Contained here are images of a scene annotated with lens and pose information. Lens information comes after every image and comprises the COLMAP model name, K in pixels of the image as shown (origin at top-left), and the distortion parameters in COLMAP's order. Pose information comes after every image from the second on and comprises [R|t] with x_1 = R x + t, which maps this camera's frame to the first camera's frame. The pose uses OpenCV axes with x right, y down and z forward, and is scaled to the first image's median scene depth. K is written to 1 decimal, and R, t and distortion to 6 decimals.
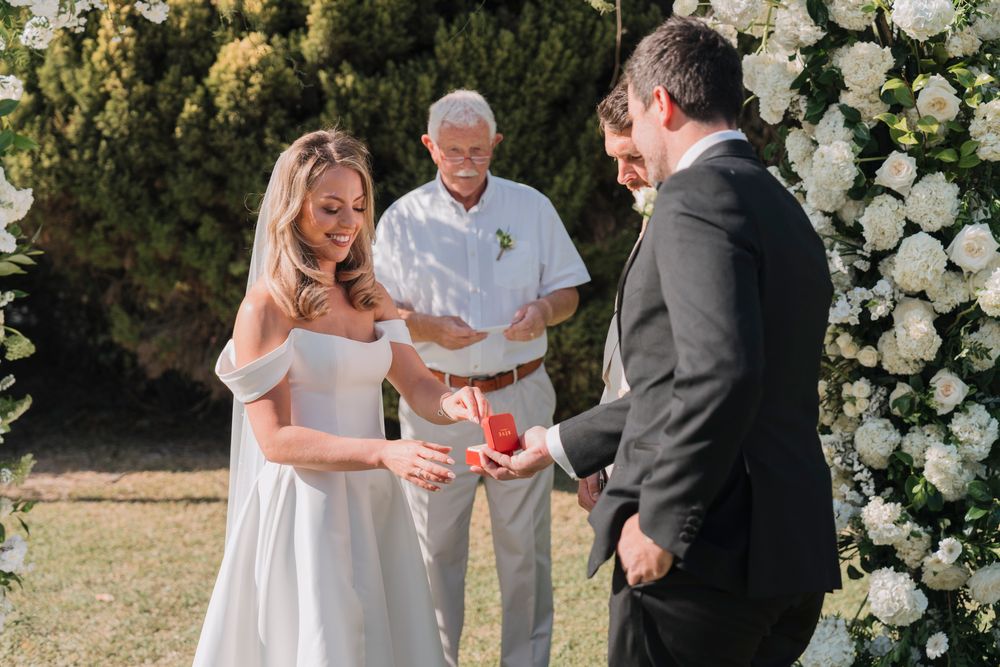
lens RADIAL K [[1826.3, 0, 496.6], [0, 1826.3, 321.4], [0, 0, 1]] dist [0.036509, -0.066973]
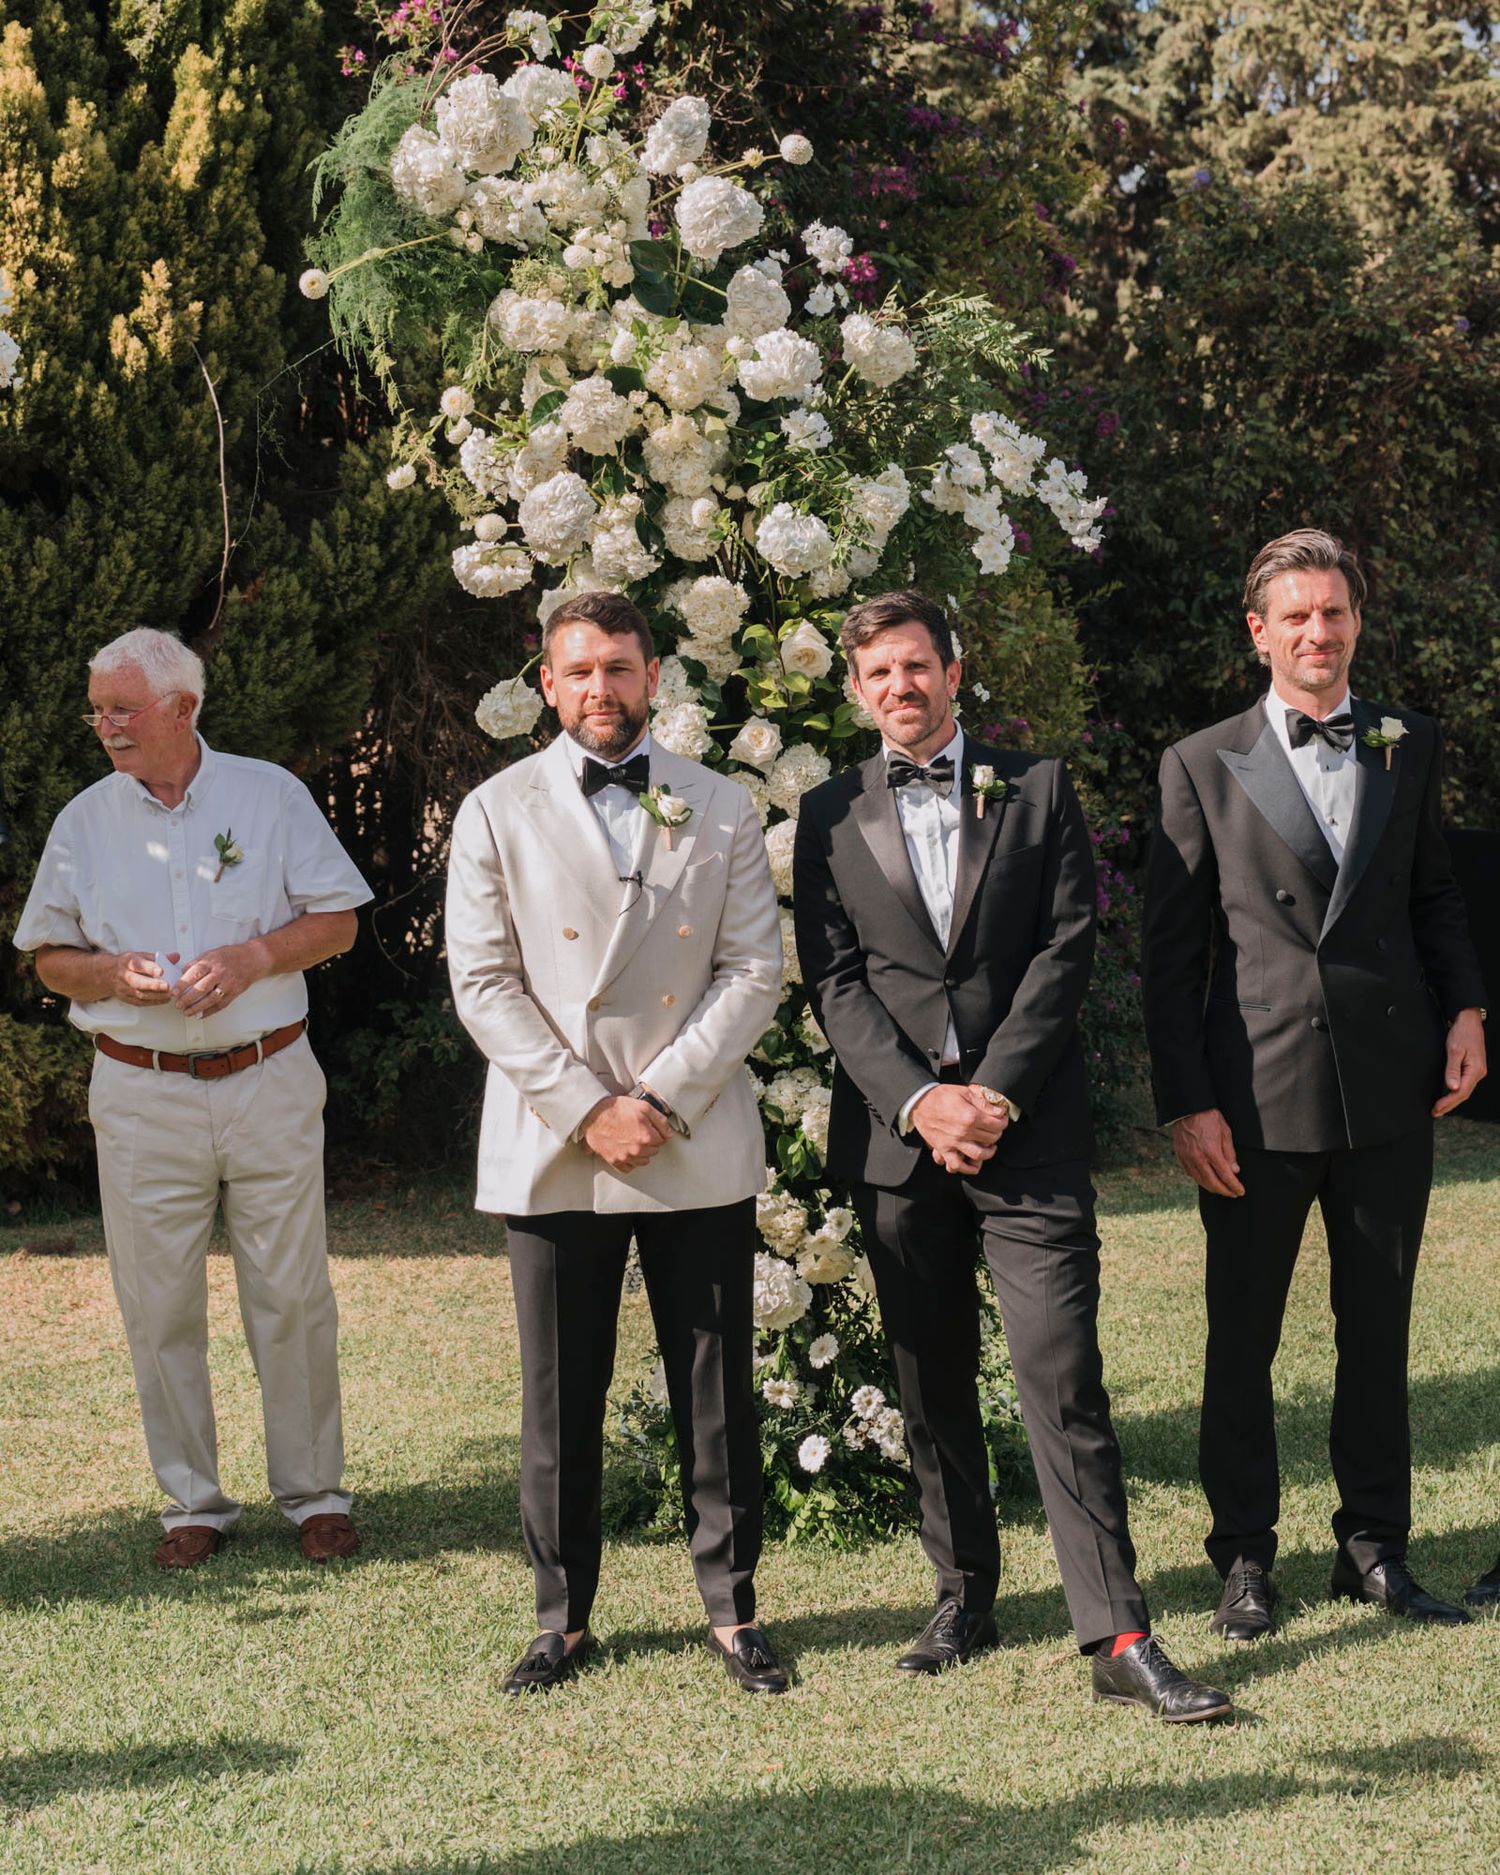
lens RADIAL K [[3349.6, 0, 1005.7], [0, 3349.6, 937.7], [0, 0, 1]] dist [-0.001903, 0.015920]
pose [[0.923473, -0.026157, 0.382771, -0.227277], [0.039361, 0.998868, -0.026704, 0.042789], [-0.381639, 0.039726, 0.923457, -0.350048]]
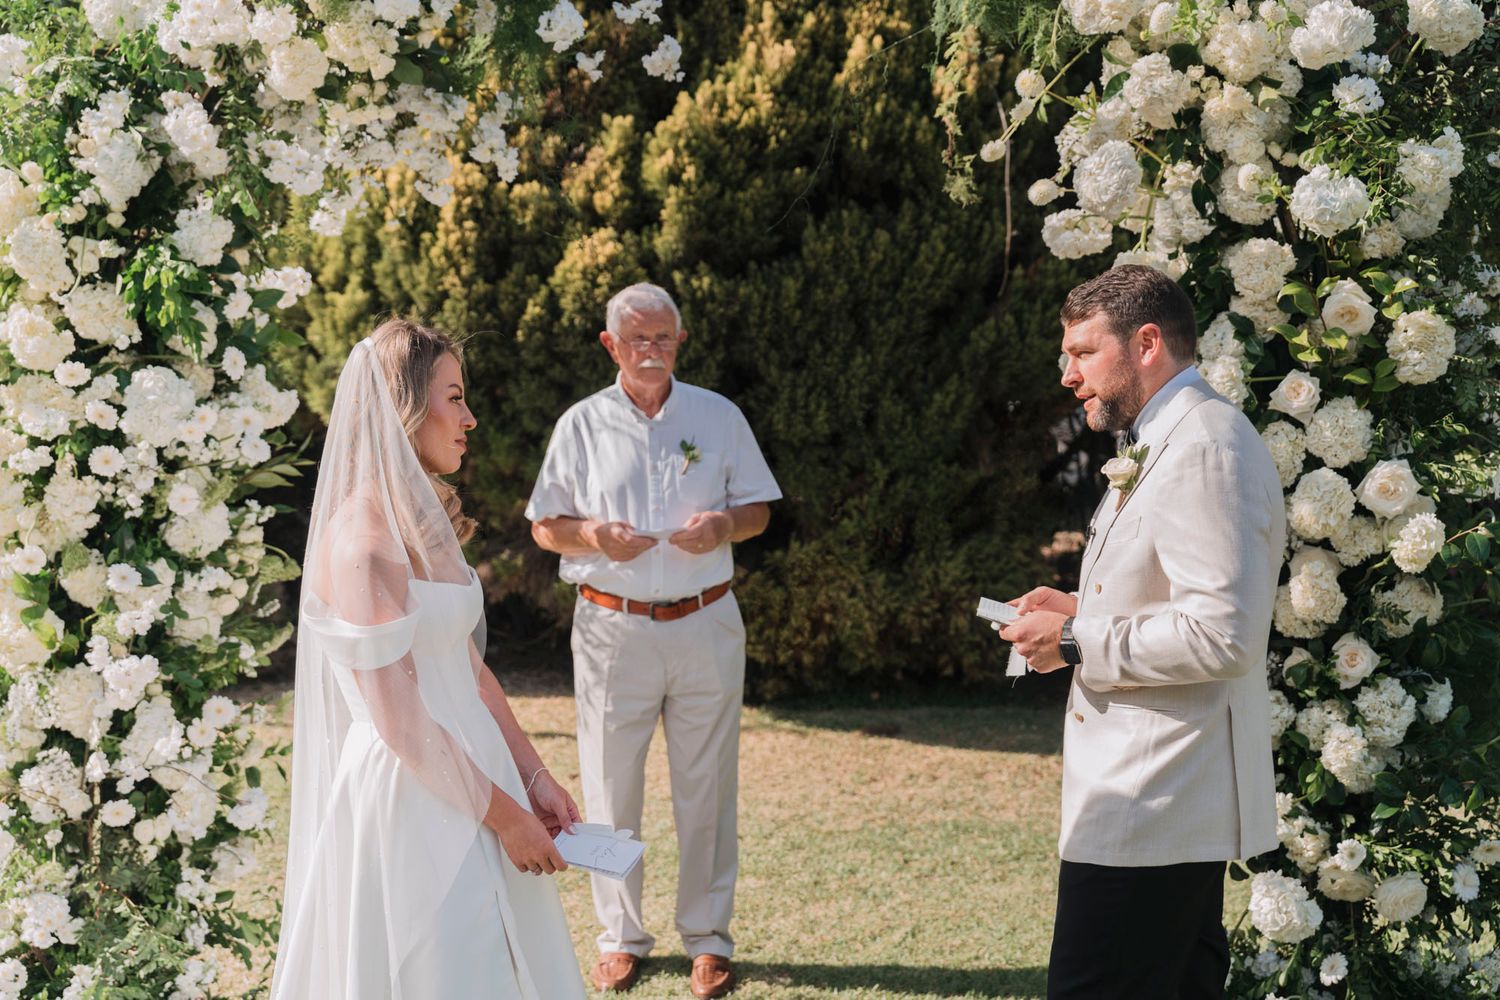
lens RADIAL K [[1901.1, 0, 735.9], [0, 1901.1, 498.7], [0, 0, 1]] dist [0.022222, 0.018442]
pose [[0.994478, 0.029658, -0.100668, 0.052812], [-0.032100, 0.999226, -0.022723, -0.006497], [0.099916, 0.025829, 0.994661, 0.111756]]
